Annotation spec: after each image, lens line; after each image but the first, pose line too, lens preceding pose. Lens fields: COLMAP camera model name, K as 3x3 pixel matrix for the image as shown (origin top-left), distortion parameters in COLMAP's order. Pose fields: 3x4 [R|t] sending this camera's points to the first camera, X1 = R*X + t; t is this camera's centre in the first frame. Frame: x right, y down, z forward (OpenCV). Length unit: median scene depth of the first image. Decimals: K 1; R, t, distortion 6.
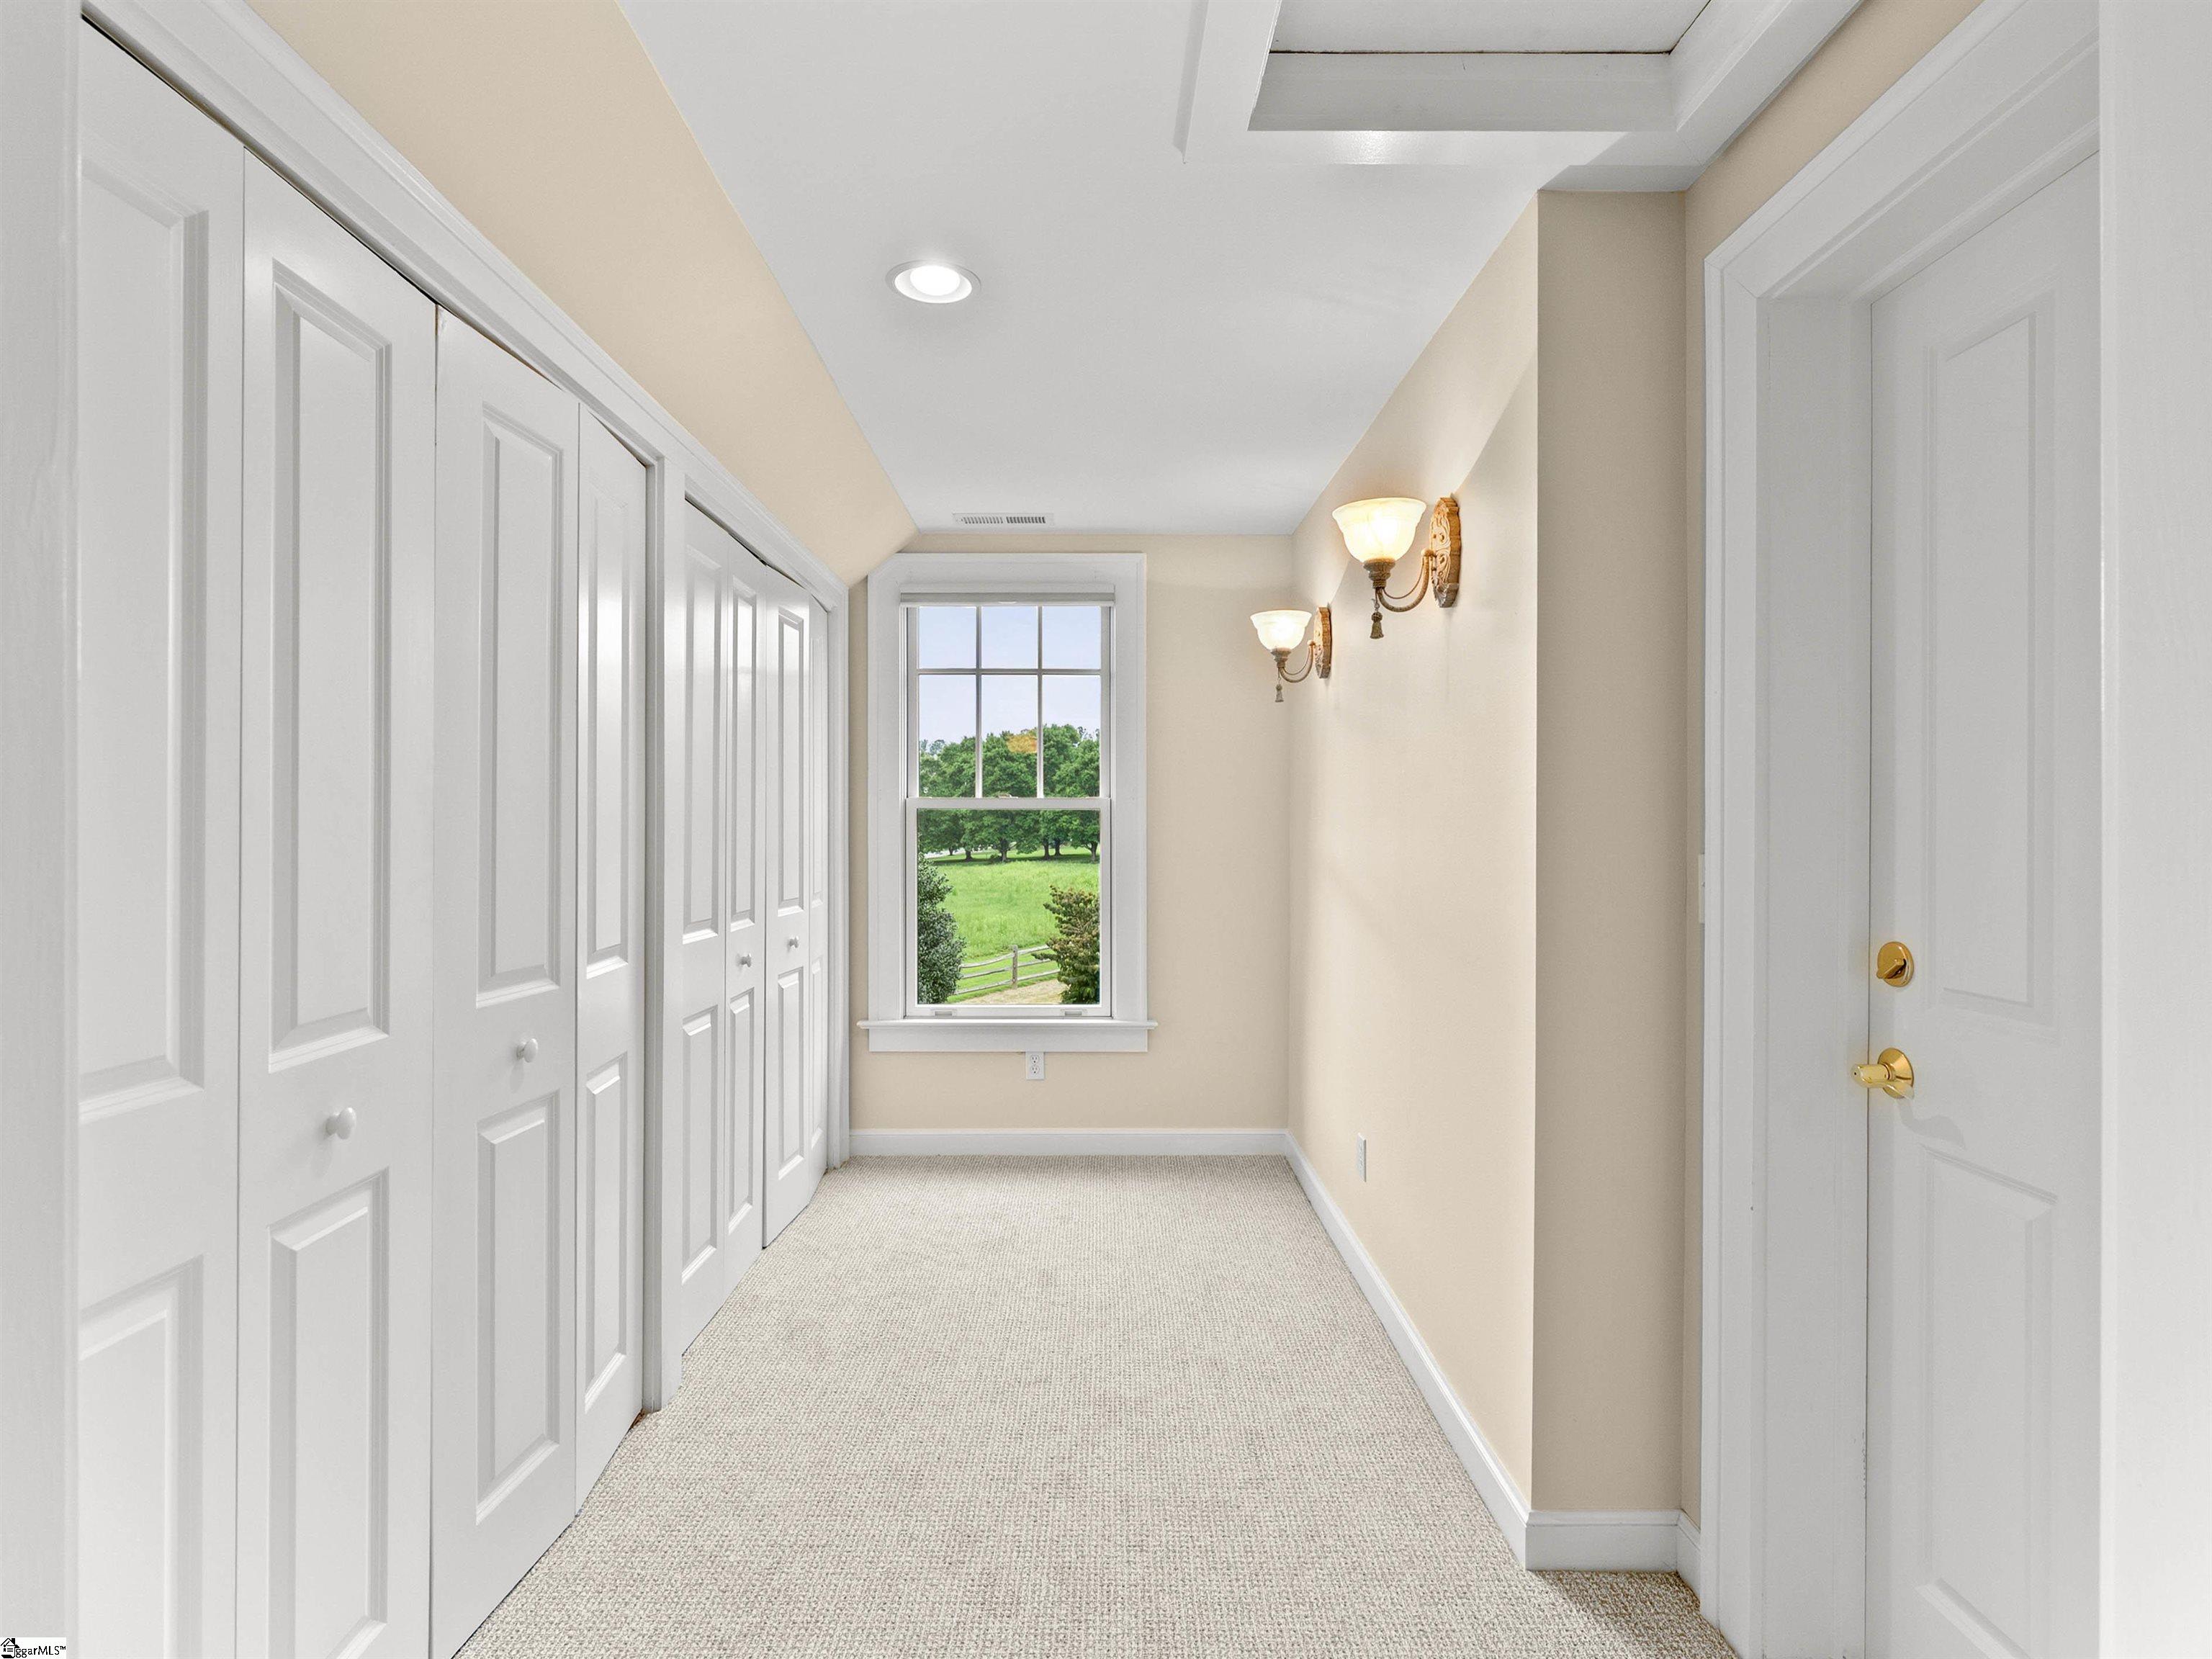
lens RADIAL K [[1127.8, 0, 1097.9], [0, 1127.8, 822.9], [0, 0, 1]] dist [-0.011967, 0.002864]
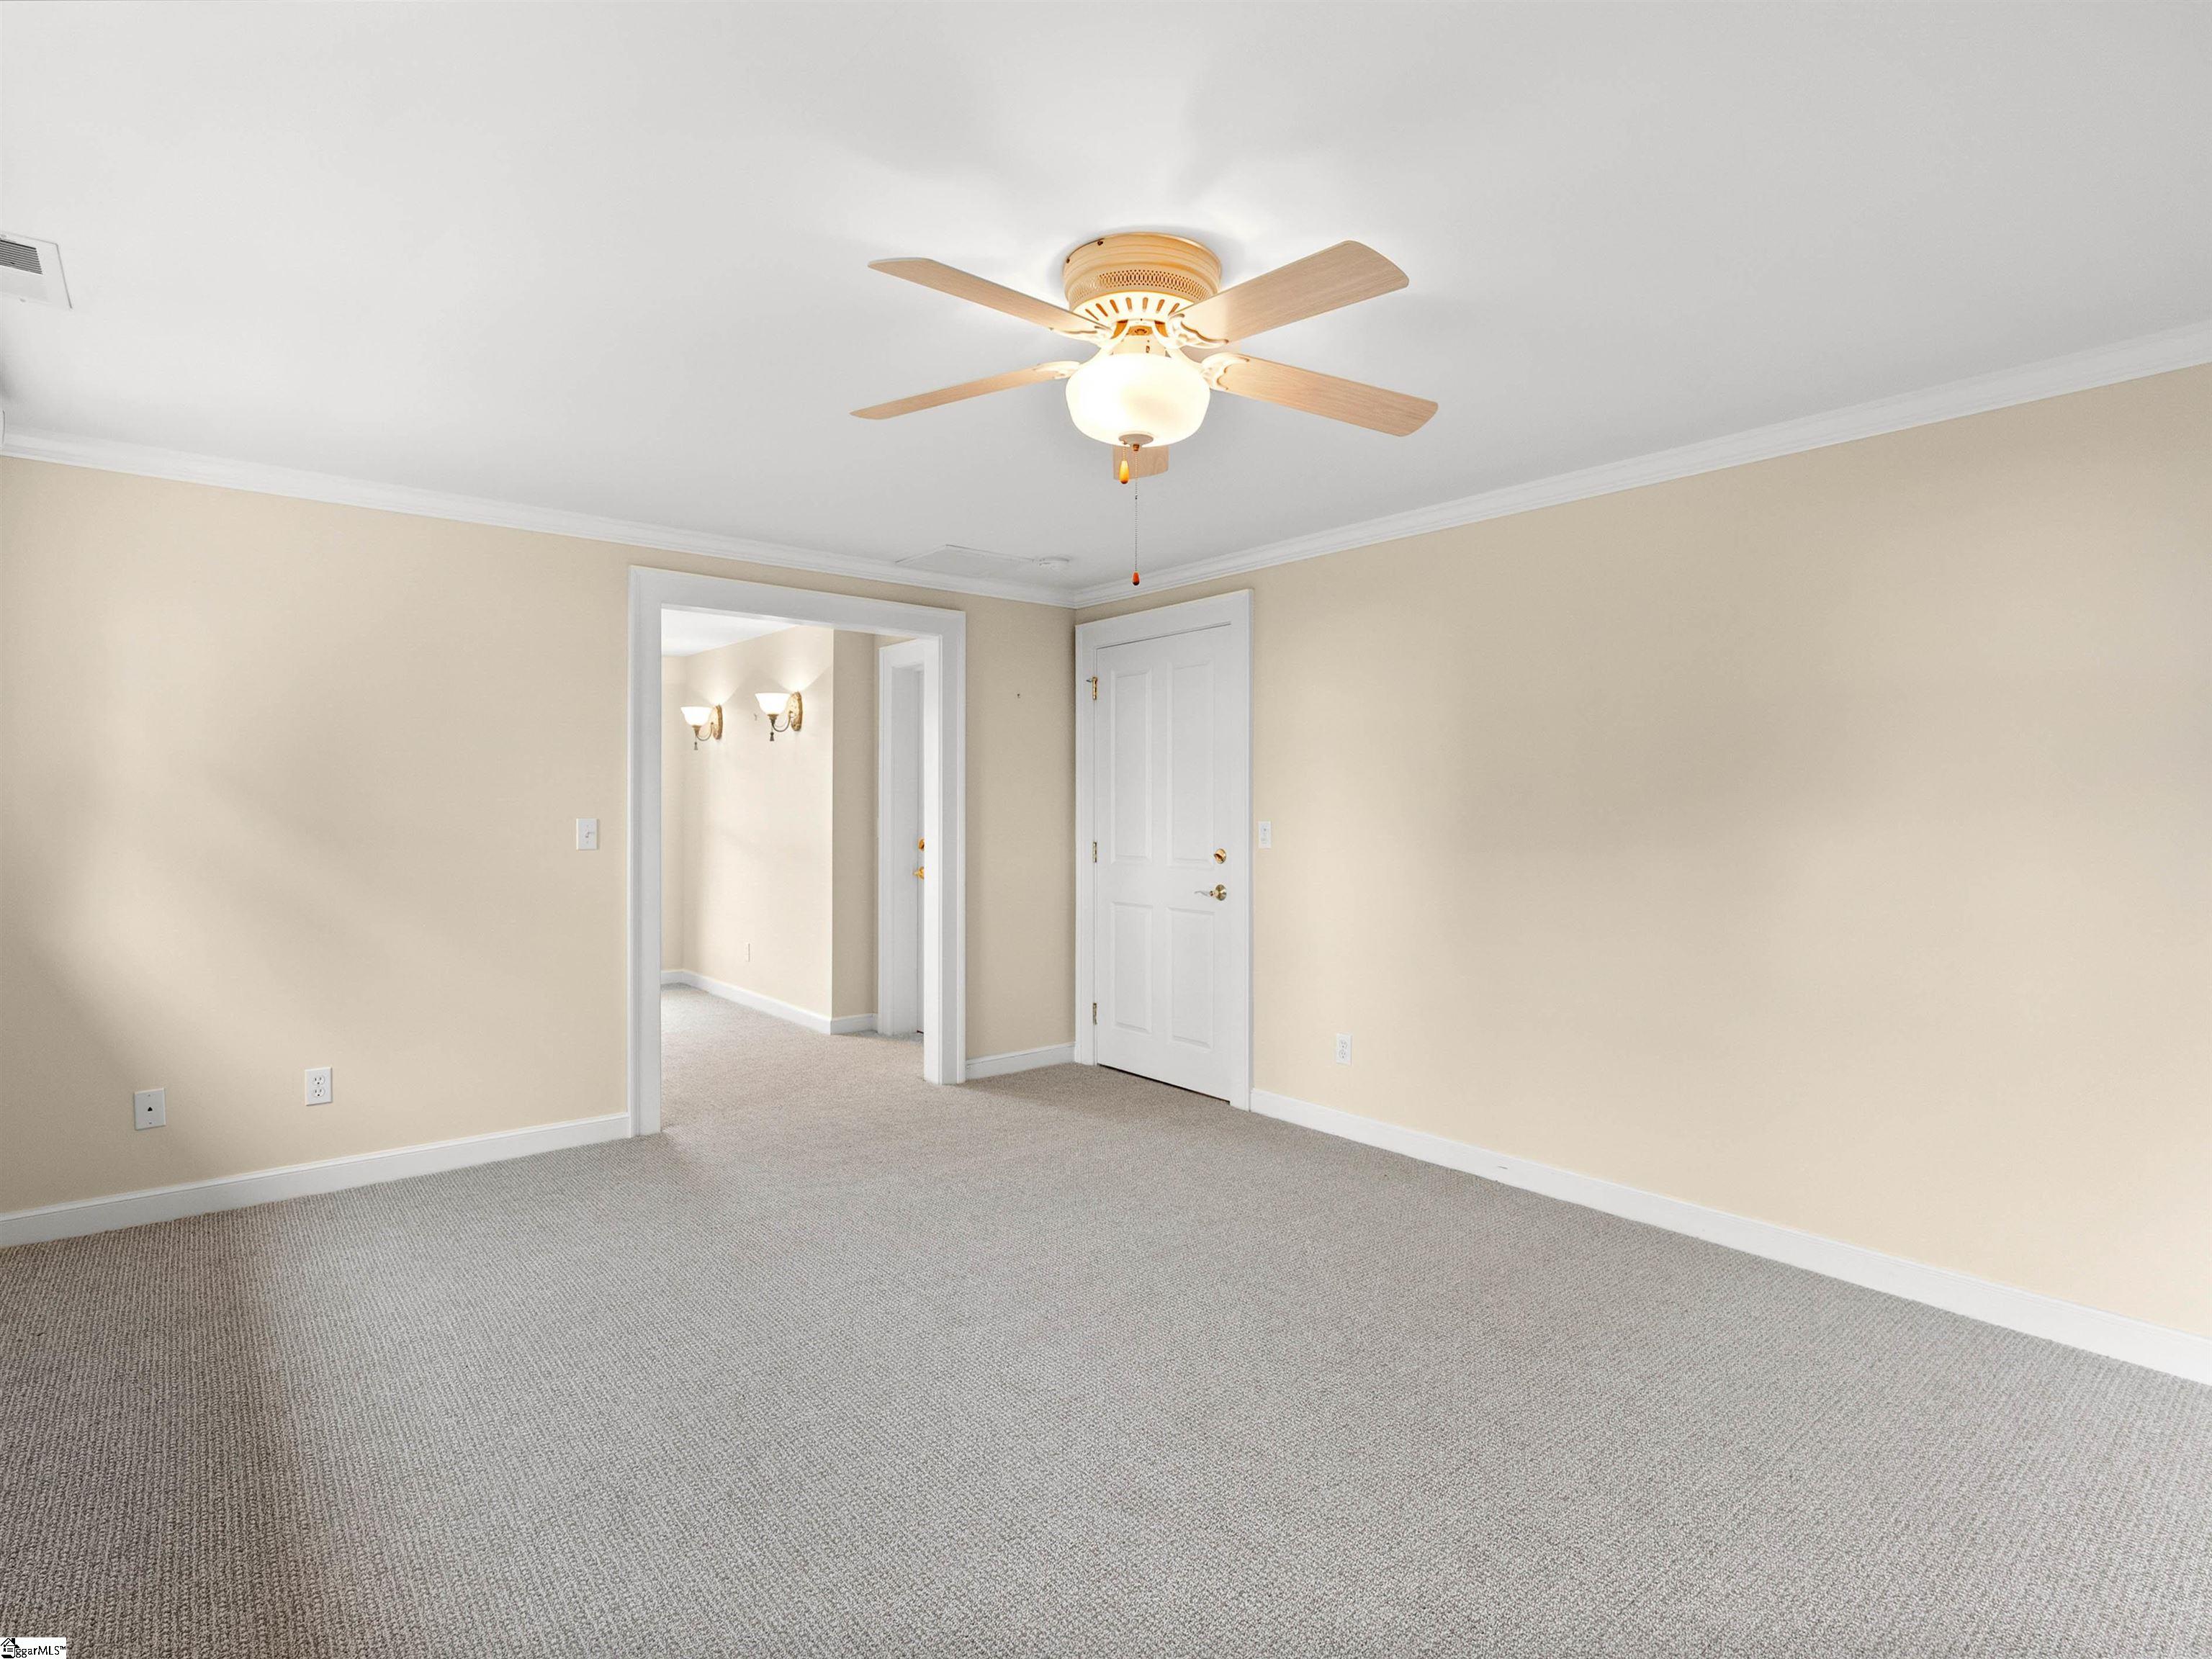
lens RADIAL K [[1127.8, 0, 1106.8], [0, 1127.8, 825.7], [0, 0, 1]] dist [-0.011967, 0.002864]
pose [[0.771767, -0.004741, 0.635887, -0.875427], [-0.003942, 0.999917, 0.012240, 0.004645], [-0.635893, -0.011953, 0.771685, -1.649999]]
